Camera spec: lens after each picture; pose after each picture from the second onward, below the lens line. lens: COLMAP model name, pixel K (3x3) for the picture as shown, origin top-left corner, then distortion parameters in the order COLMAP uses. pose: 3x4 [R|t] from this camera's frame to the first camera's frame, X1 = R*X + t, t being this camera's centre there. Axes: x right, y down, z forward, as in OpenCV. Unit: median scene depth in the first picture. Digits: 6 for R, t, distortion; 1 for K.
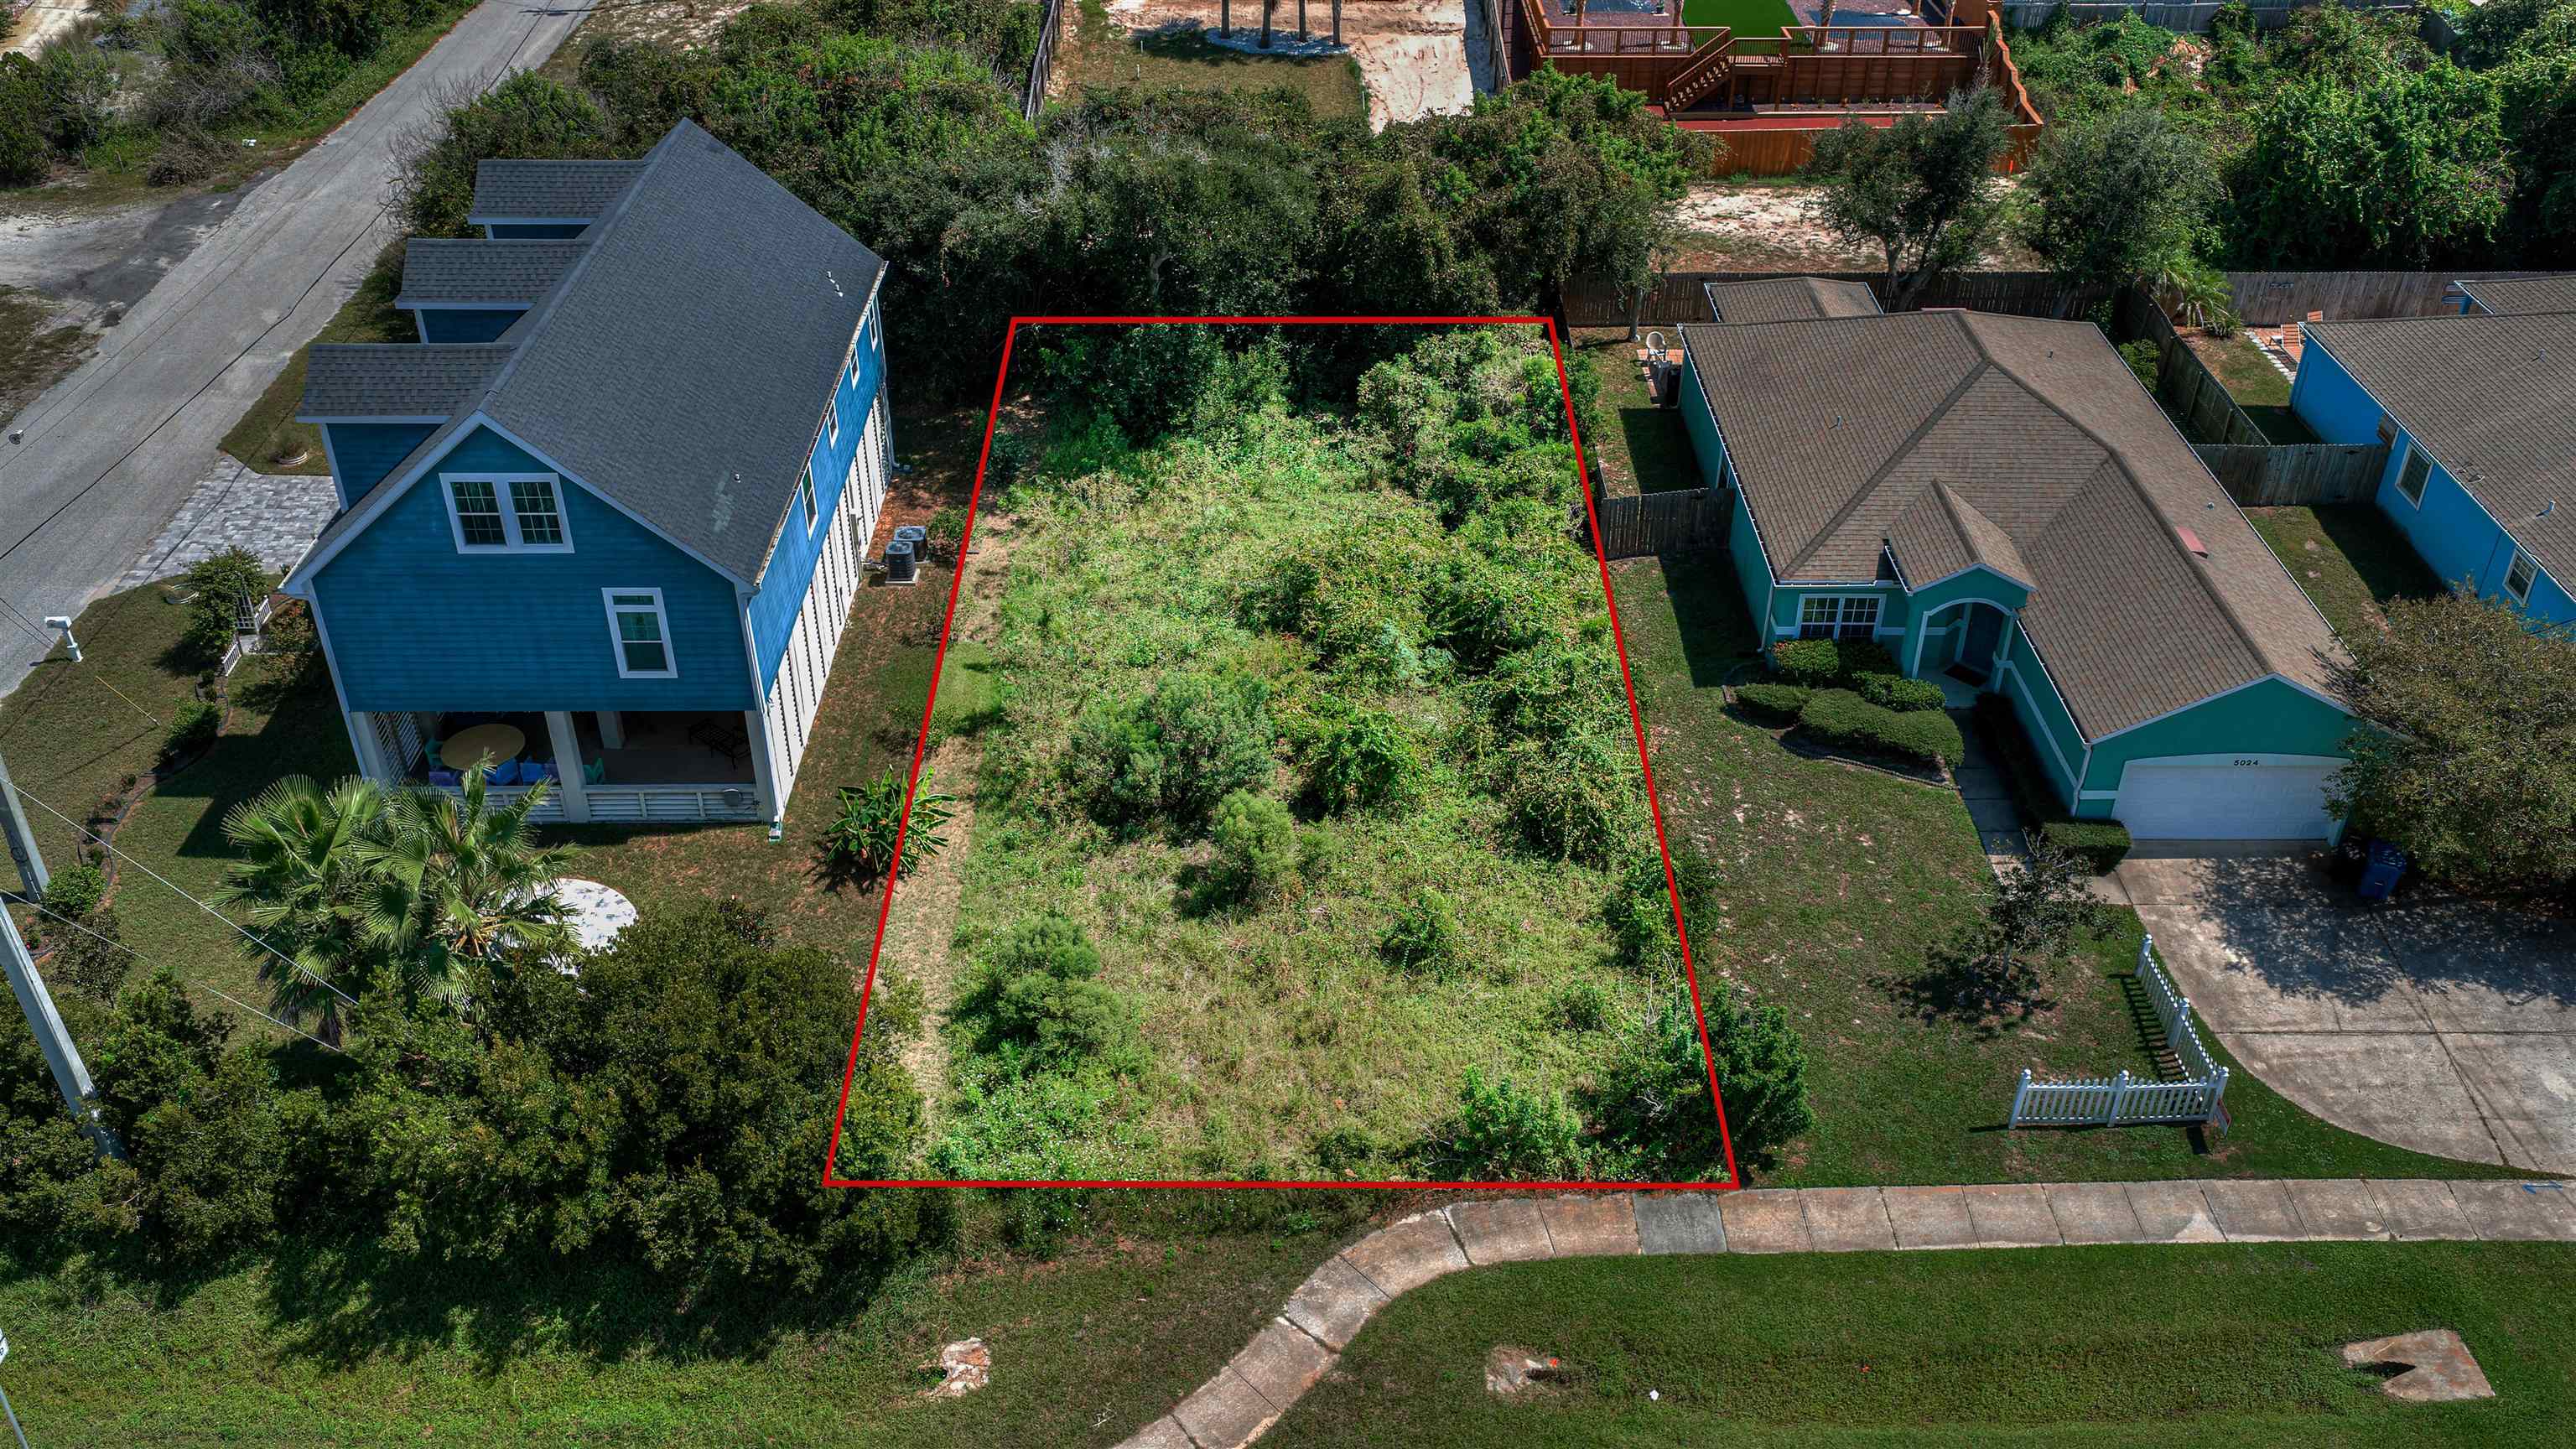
lens RADIAL K [[2116.1, 0, 1288.0], [0, 2116.1, 724.5], [0, 0, 1]] dist [0.014248, 0.001770]
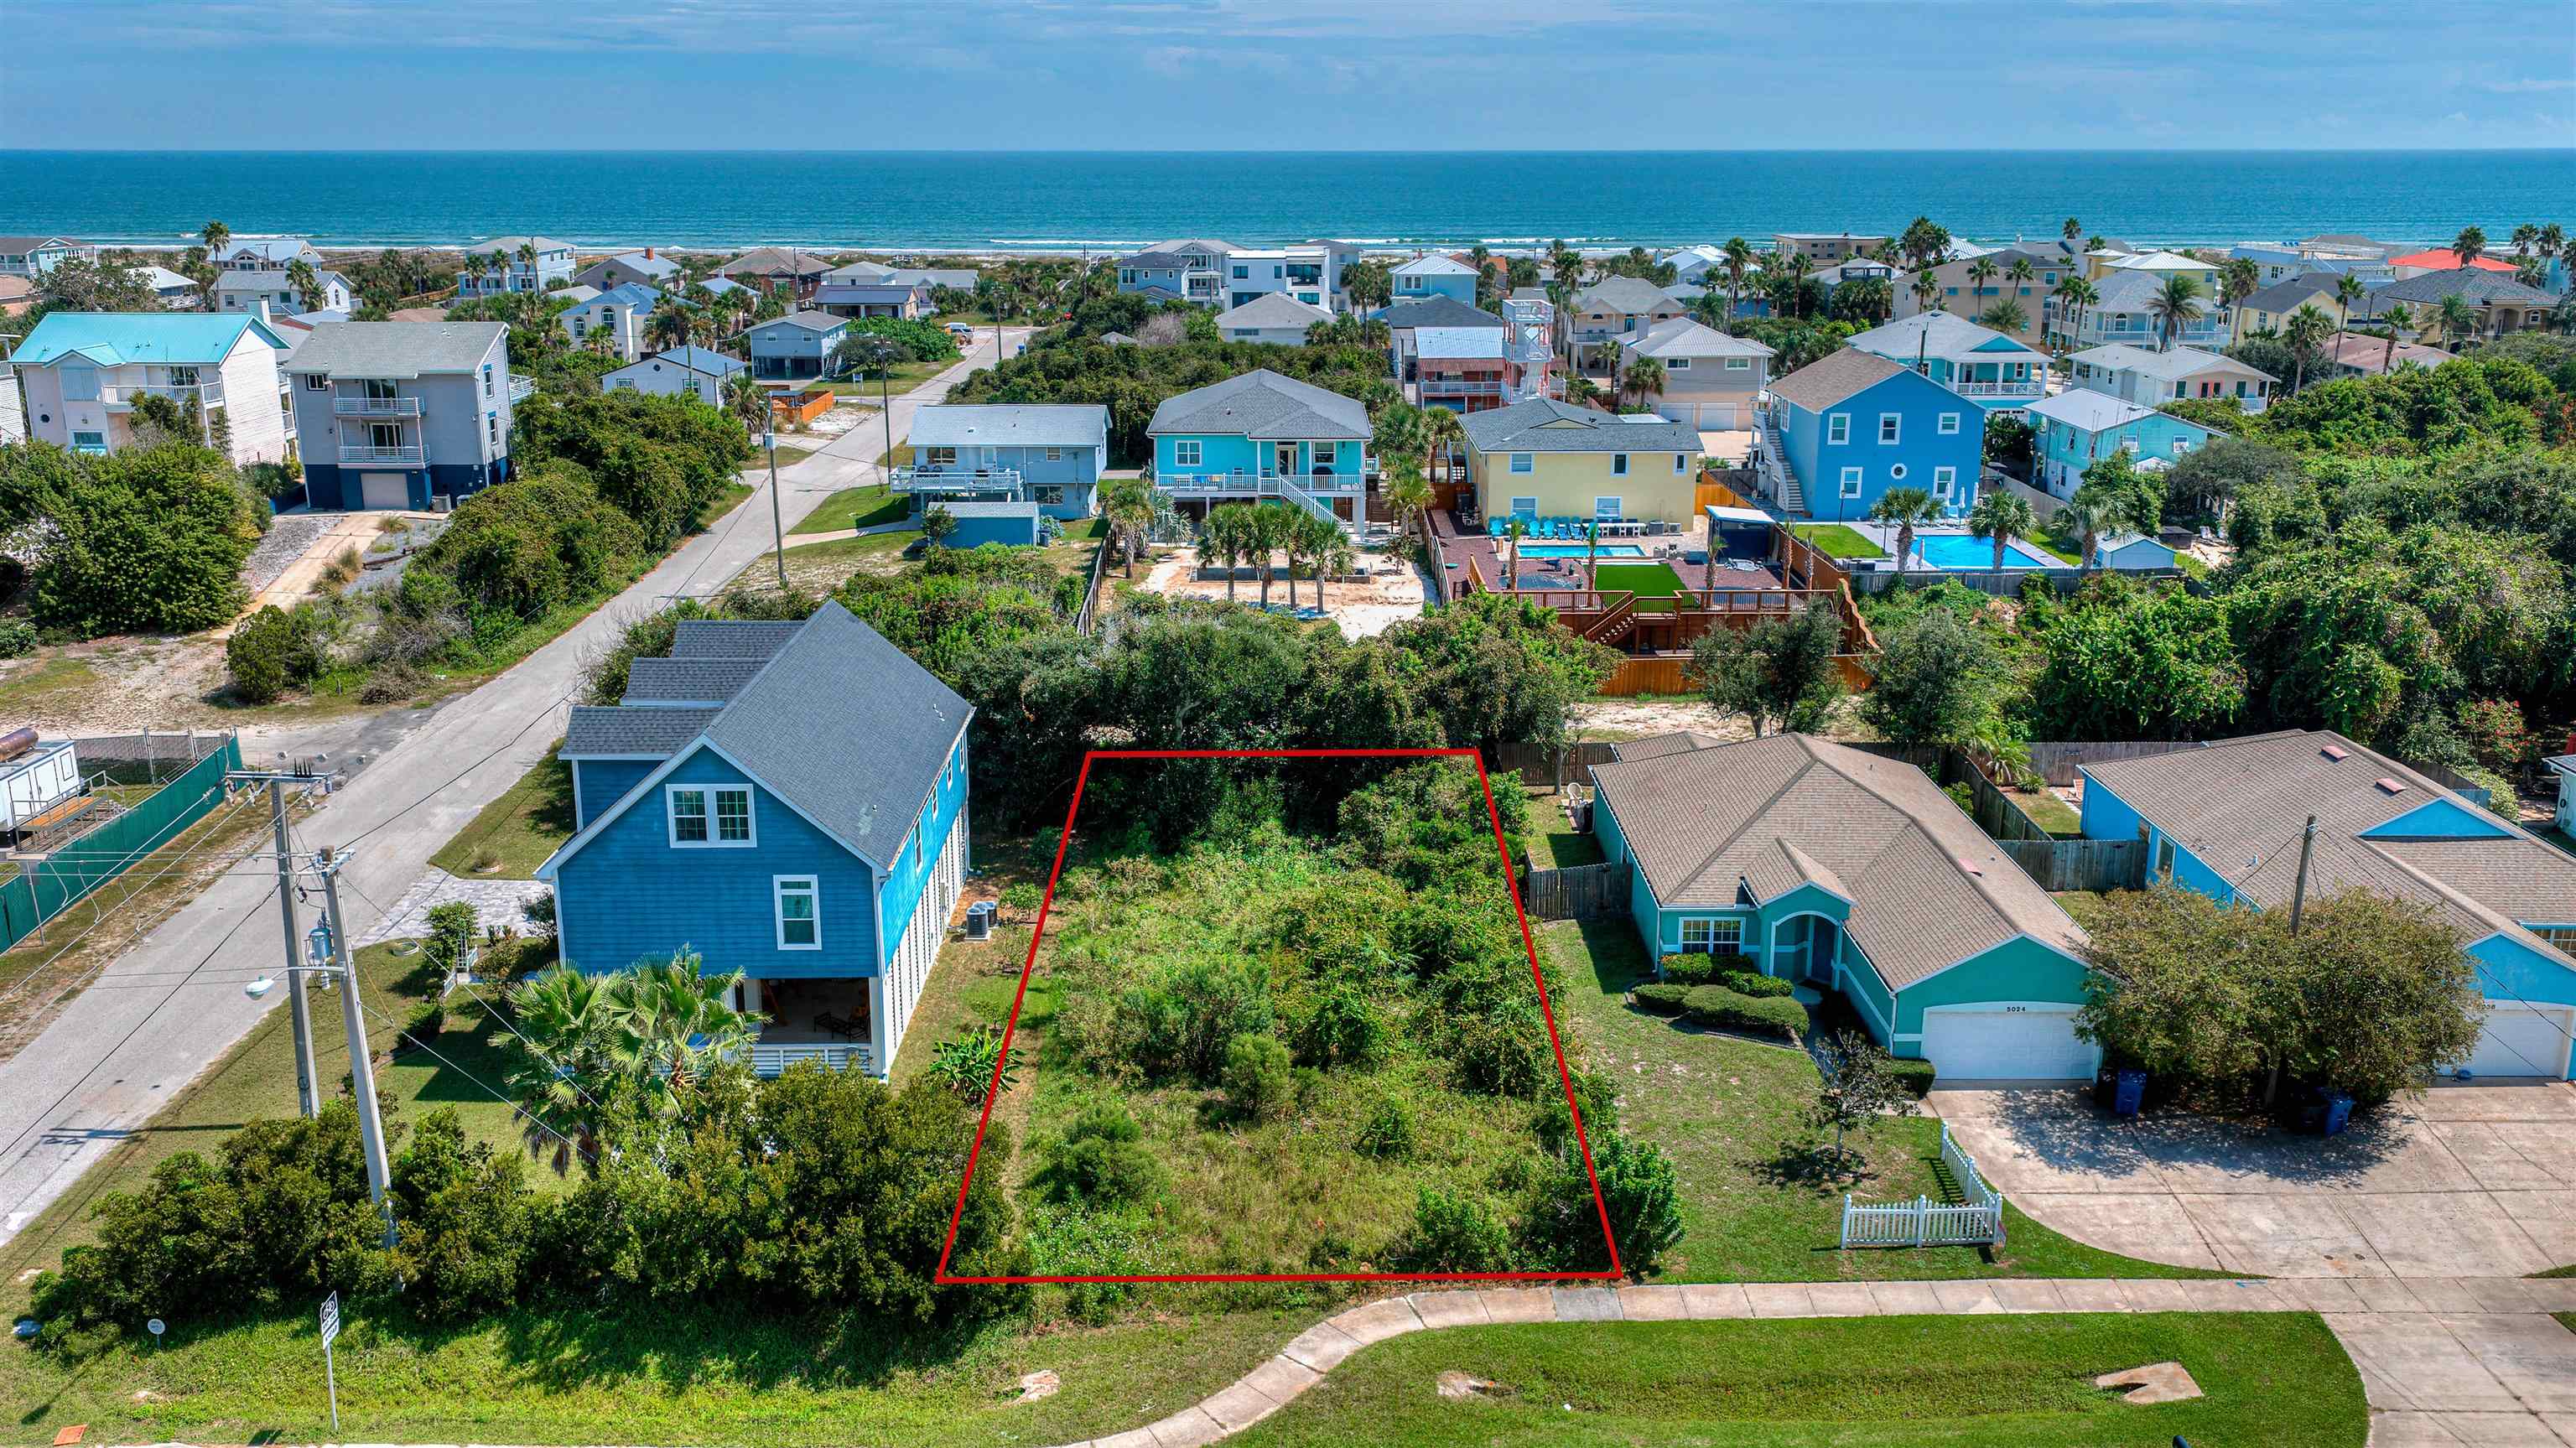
lens RADIAL K [[2122.7, 0, 1288.0], [0, 2122.7, 724.0], [0, 0, 1]] dist [0.065298, -0.125356]
pose [[0.999988, -0.002015, 0.004354, -0.003239], [0.003305, 0.947234, -0.320526, 0.268042], [-0.003478, 0.320536, 0.947230, -0.298883]]
